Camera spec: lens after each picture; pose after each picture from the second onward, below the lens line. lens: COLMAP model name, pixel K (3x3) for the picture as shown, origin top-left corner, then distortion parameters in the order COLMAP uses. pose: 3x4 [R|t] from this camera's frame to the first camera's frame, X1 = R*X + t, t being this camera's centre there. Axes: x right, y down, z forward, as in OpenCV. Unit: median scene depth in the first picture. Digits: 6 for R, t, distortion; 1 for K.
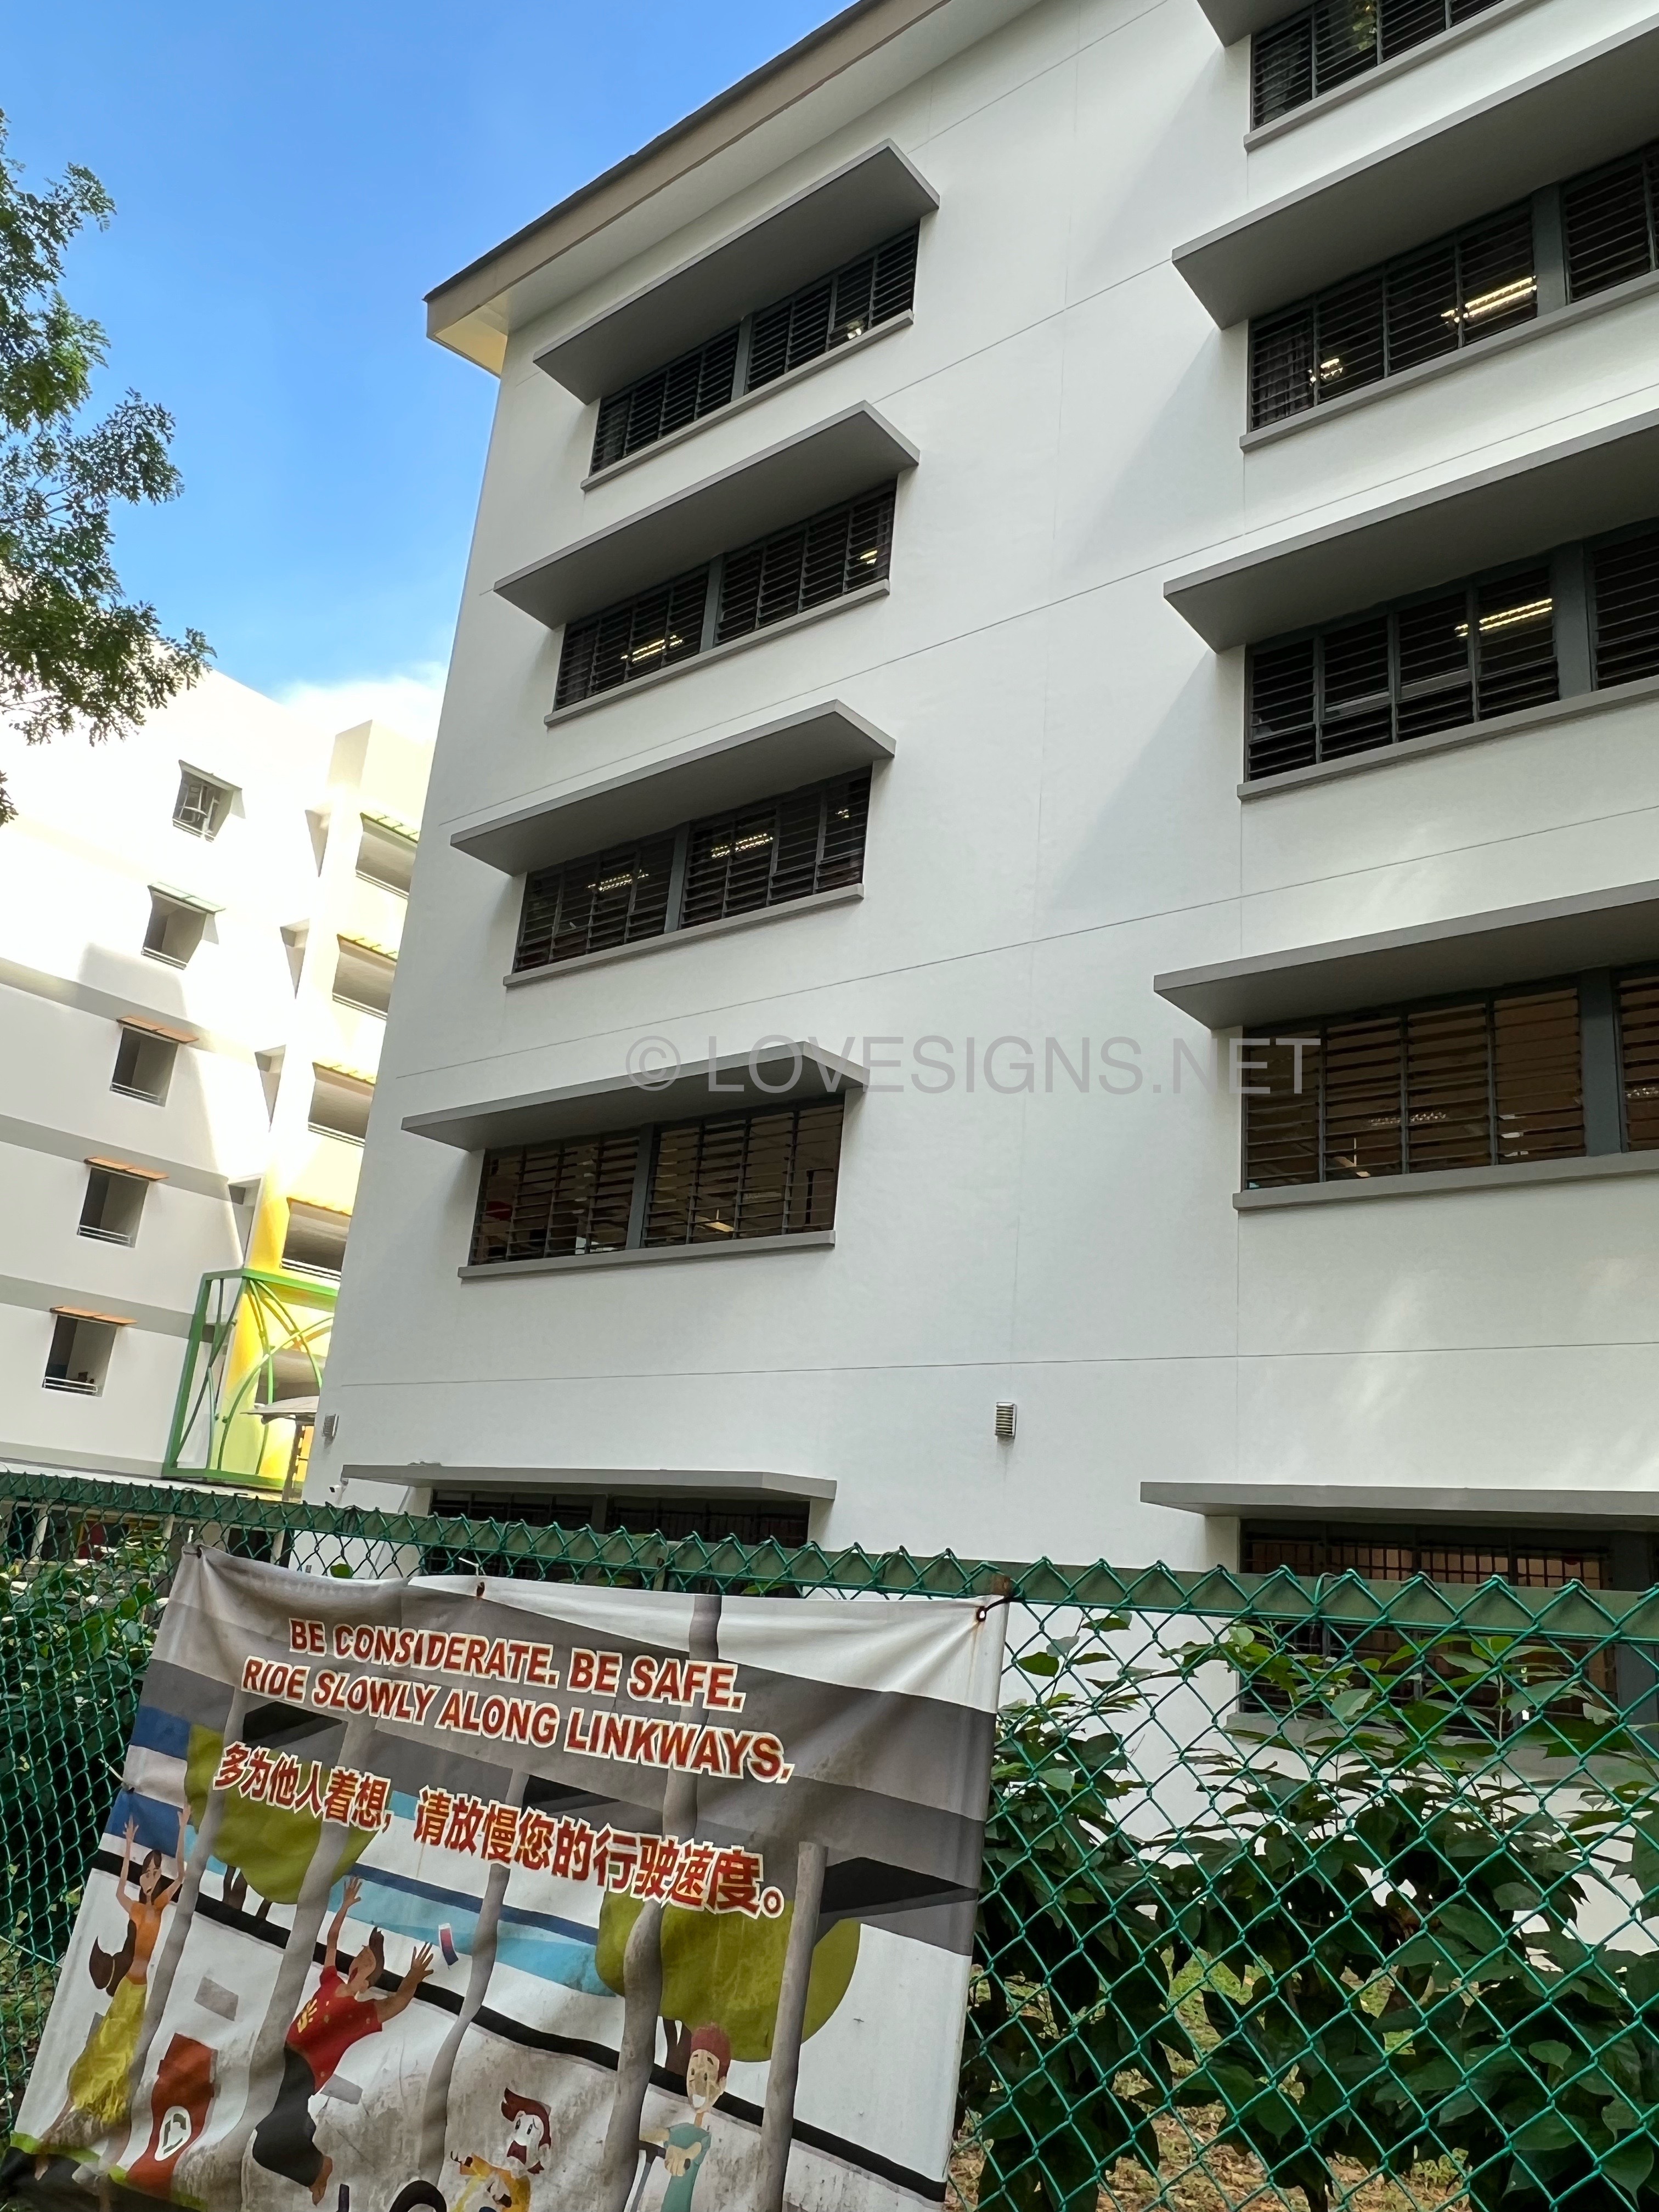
lens RADIAL K [[1638.1, 0, 832.5], [0, 1638.1, 1042.7], [0, 0, 1]] dist [-0.010928, -0.002825]
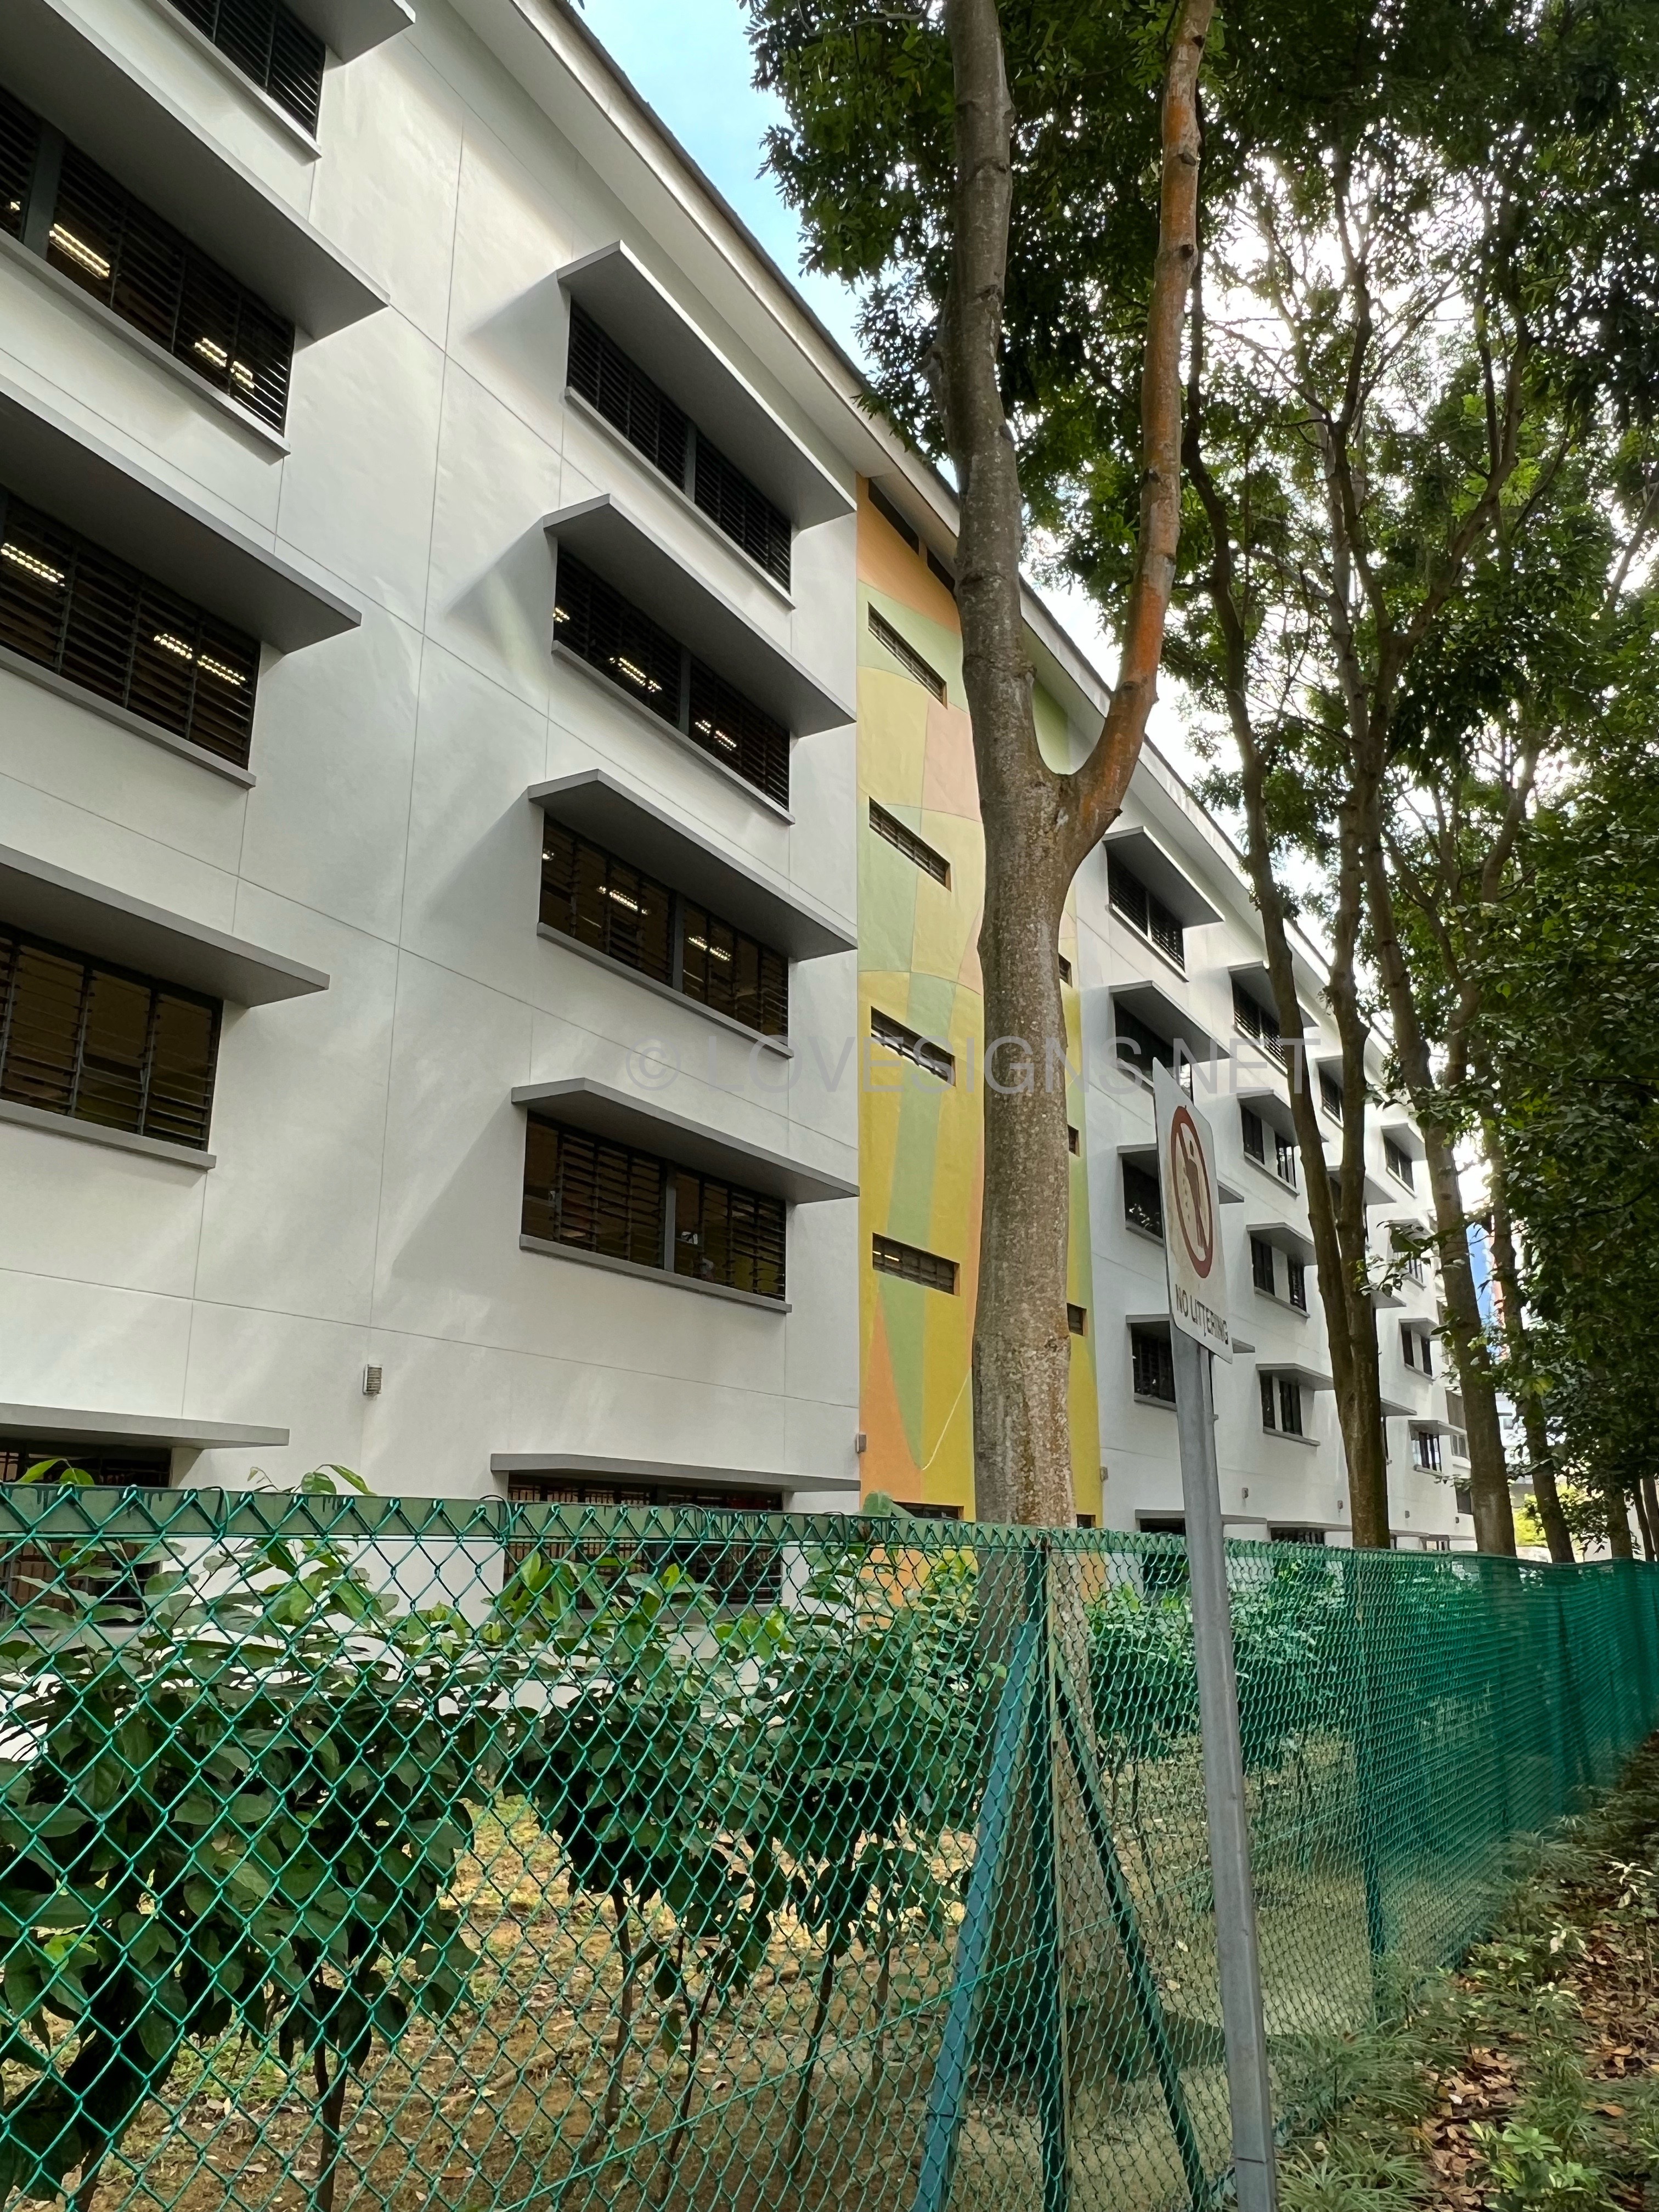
lens RADIAL K [[1630.7, 0, 829.5], [0, 1630.7, 1106.0], [0, 0, 1]] dist [0.002003, -0.000033]
pose [[-0.152677, 0.185641, 0.970684, -1.211756], [-0.345657, 0.910133, -0.228429, 0.230123], [-0.925857, -0.370400, -0.074789, 0.954979]]
